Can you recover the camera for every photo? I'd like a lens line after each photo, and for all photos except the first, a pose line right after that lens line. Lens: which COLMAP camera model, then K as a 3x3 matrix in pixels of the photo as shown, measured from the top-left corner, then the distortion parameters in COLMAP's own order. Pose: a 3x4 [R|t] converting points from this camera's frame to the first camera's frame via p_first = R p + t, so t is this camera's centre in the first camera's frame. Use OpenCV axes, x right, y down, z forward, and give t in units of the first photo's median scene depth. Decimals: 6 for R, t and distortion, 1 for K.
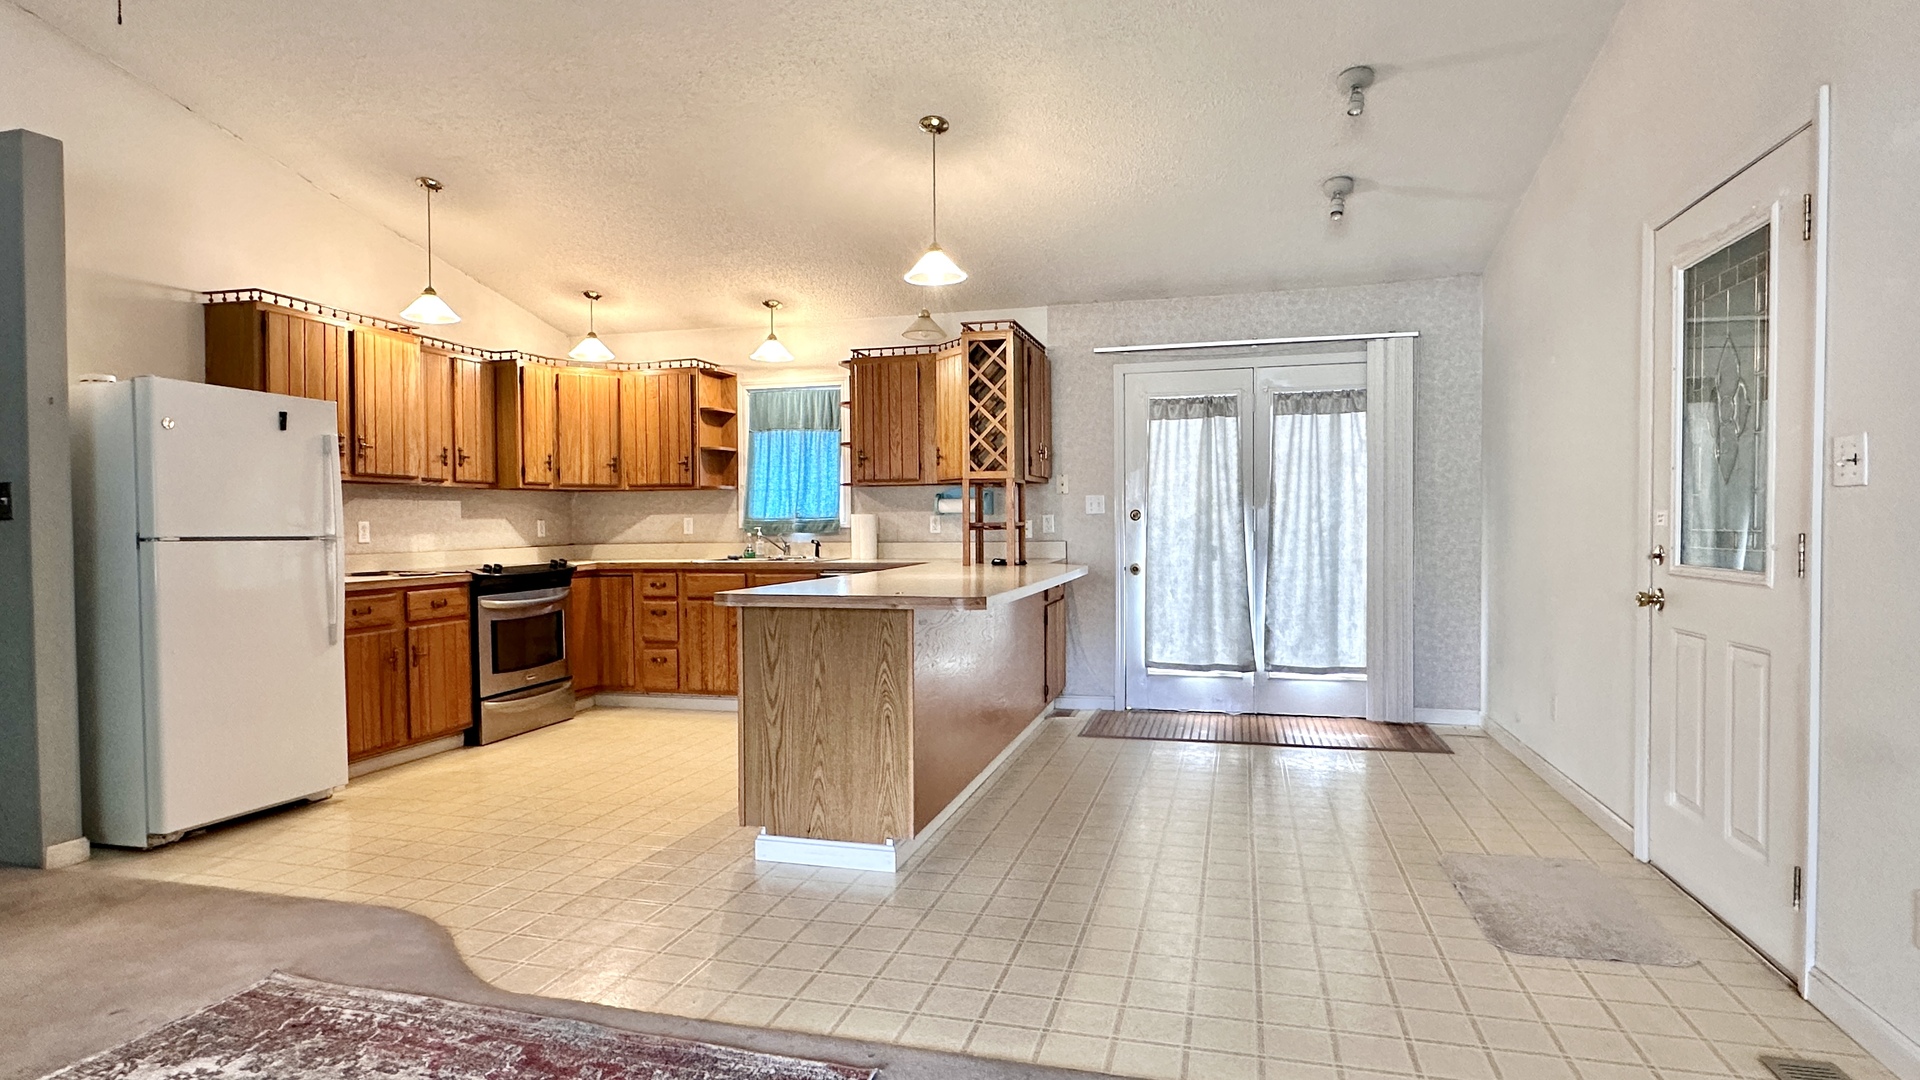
lens RADIAL K [[1016.7, 0, 960.1], [0, 1016.7, 540.3], [0, 0, 1]] dist [-0.003555, 0.000551]
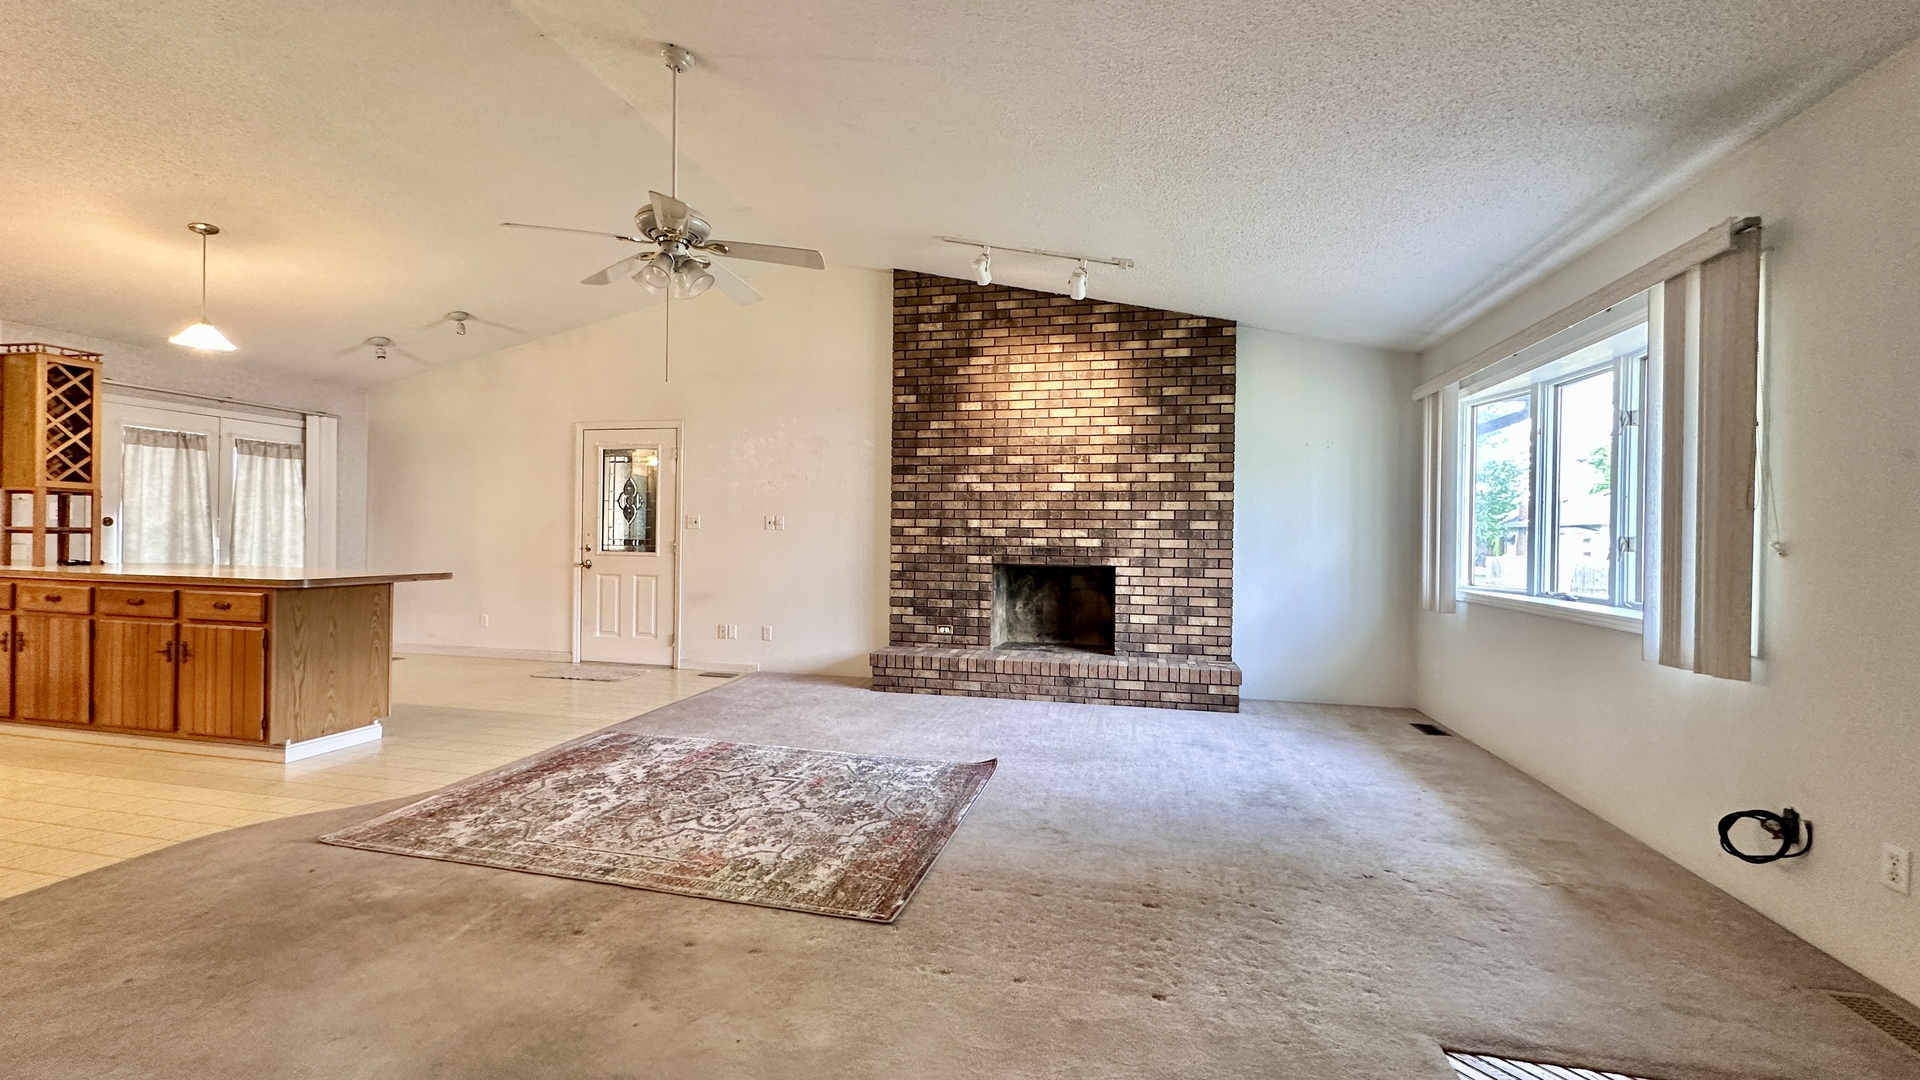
lens RADIAL K [[765.2, 0, 958.7], [0, 765.2, 539.9], [0, 0, 1]] dist [-0.001270, -0.000234]
pose [[-0.046514, 0.001172, 0.998917, -0.805463], [0.000632, 0.999999, -0.001143, -0.002222], [-0.998917, 0.000578, -0.046515, 0.052169]]
